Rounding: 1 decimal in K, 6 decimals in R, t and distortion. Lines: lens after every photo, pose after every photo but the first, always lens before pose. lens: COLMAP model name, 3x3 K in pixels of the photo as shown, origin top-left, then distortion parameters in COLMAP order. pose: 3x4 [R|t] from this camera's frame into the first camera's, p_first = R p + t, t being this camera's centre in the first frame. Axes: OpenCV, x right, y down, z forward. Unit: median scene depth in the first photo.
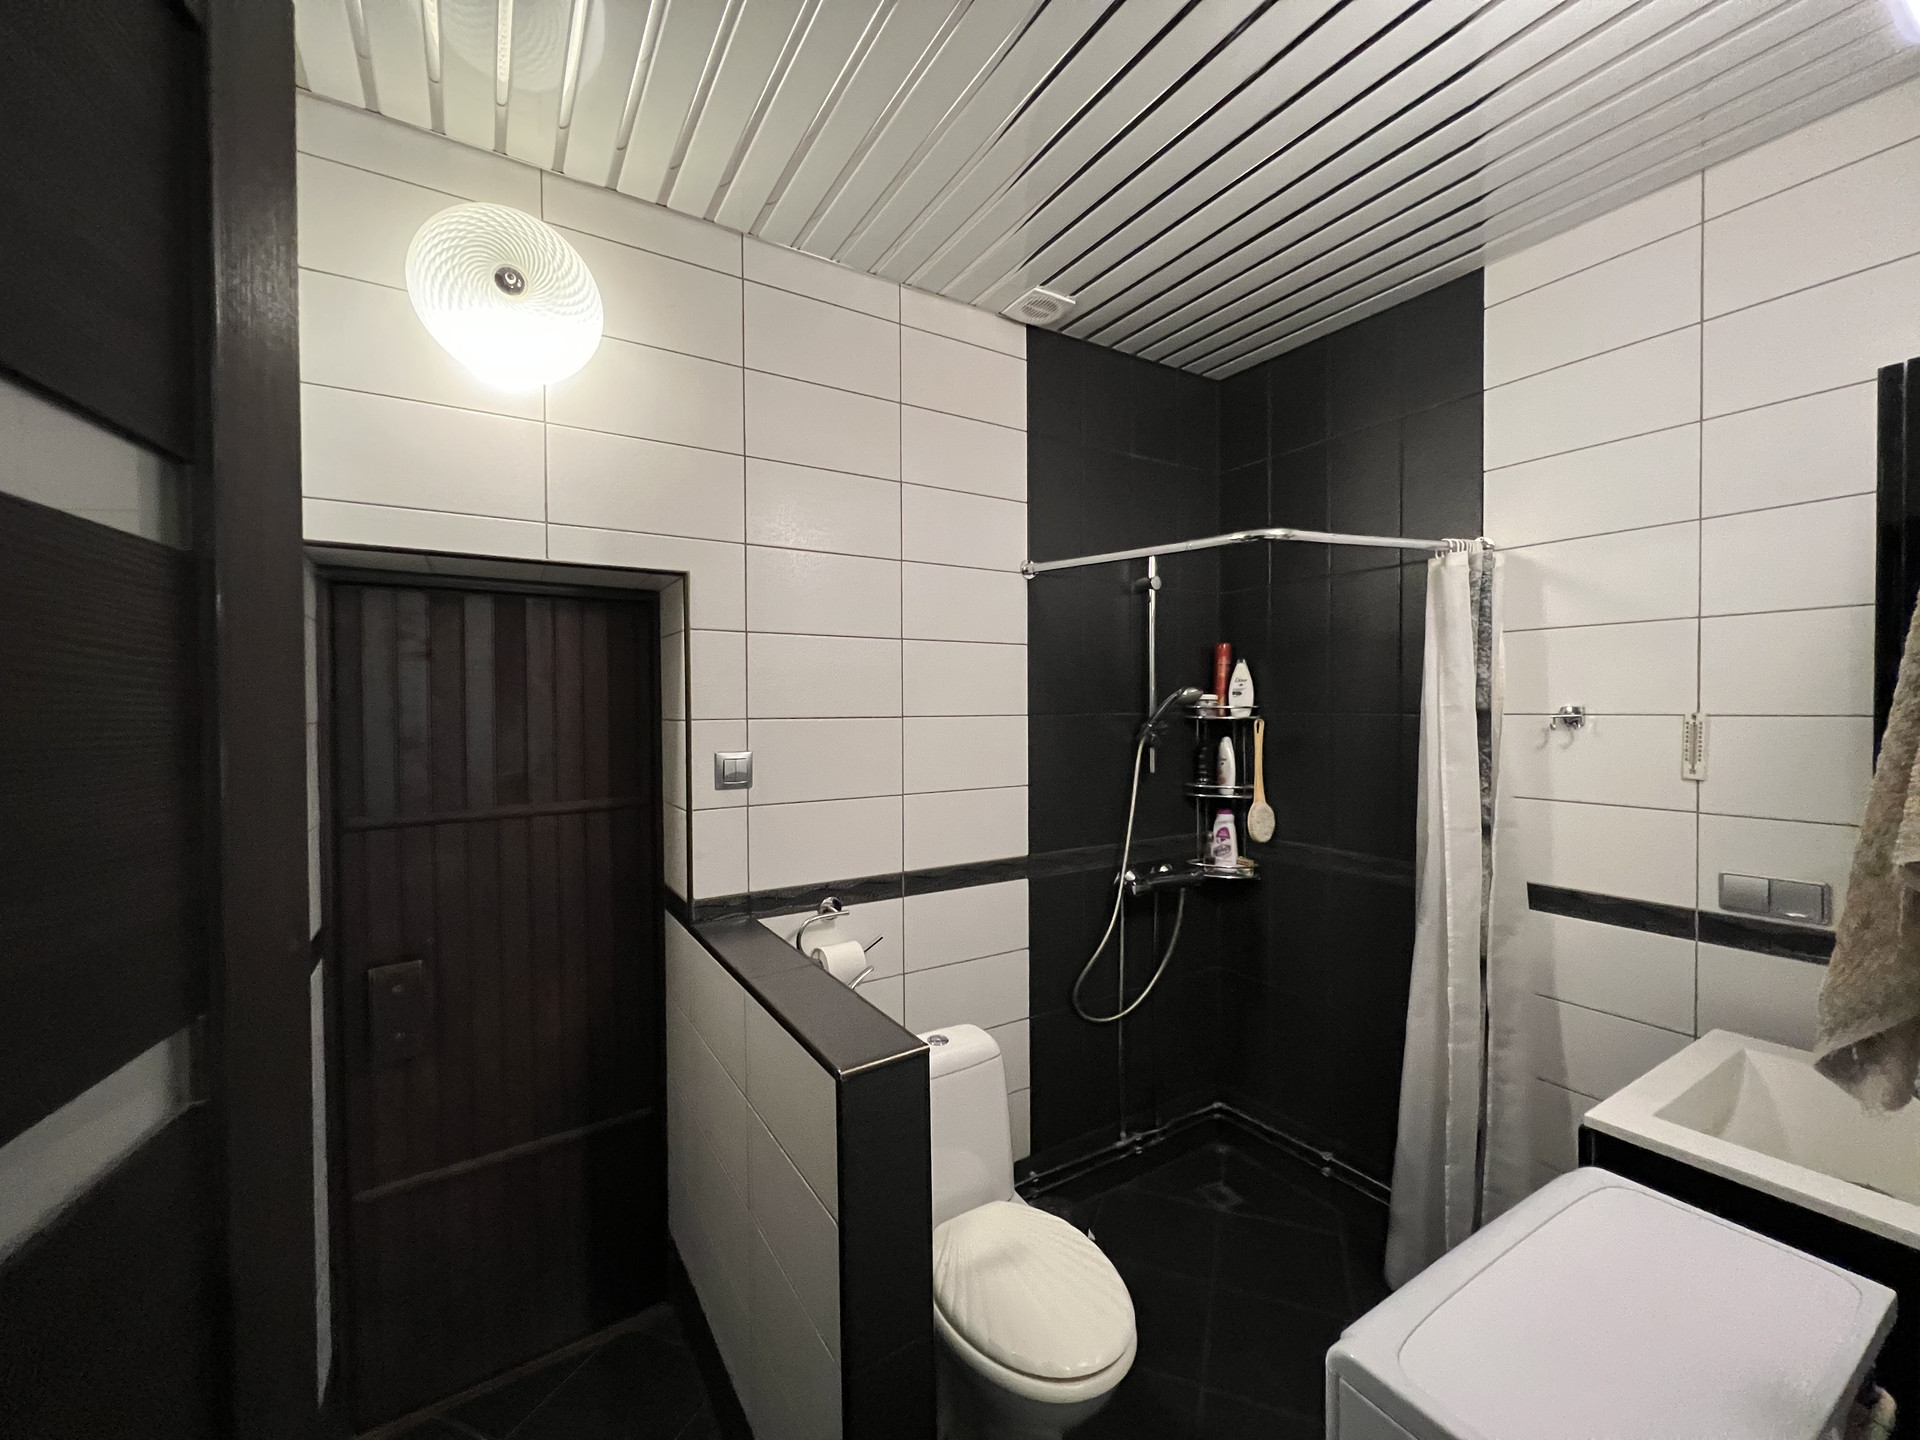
lens RADIAL K [[767.6, 0, 957.6], [0, 767.6, 713.3], [0, 0, 1]] dist [-0.000408, 0.000468]
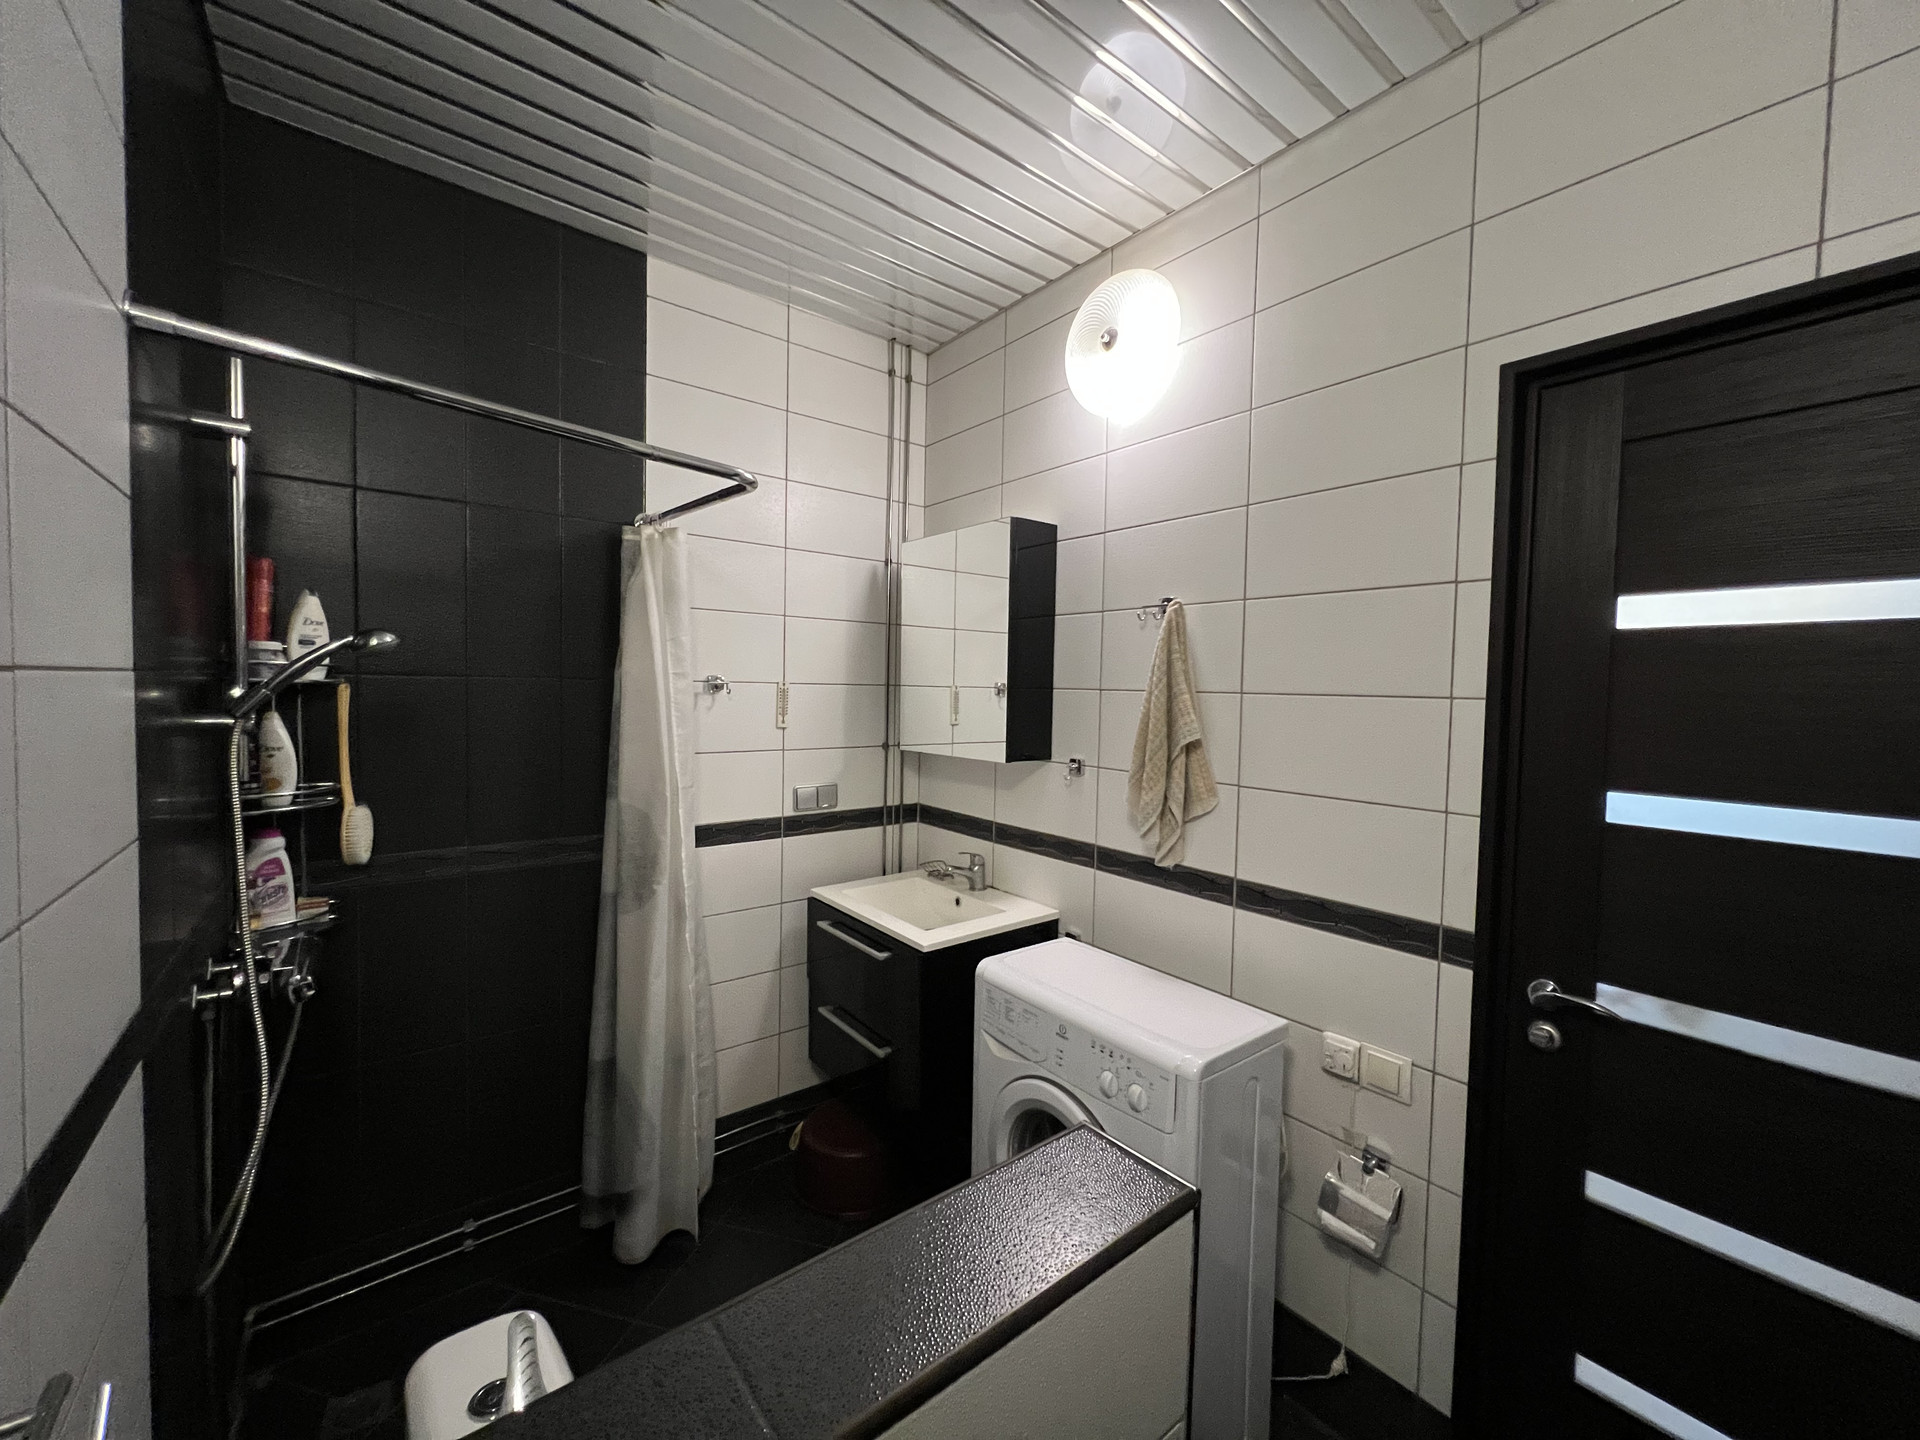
lens RADIAL K [[767.6, 0, 957.6], [0, 767.6, 713.3], [0, 0, 1]] dist [-0.000408, 0.000468]
pose [[-0.113126, -0.033337, 0.993021, -0.338198], [-0.011858, 0.999411, 0.032200, 0.006040], [-0.993510, -0.008132, -0.113454, 0.551326]]
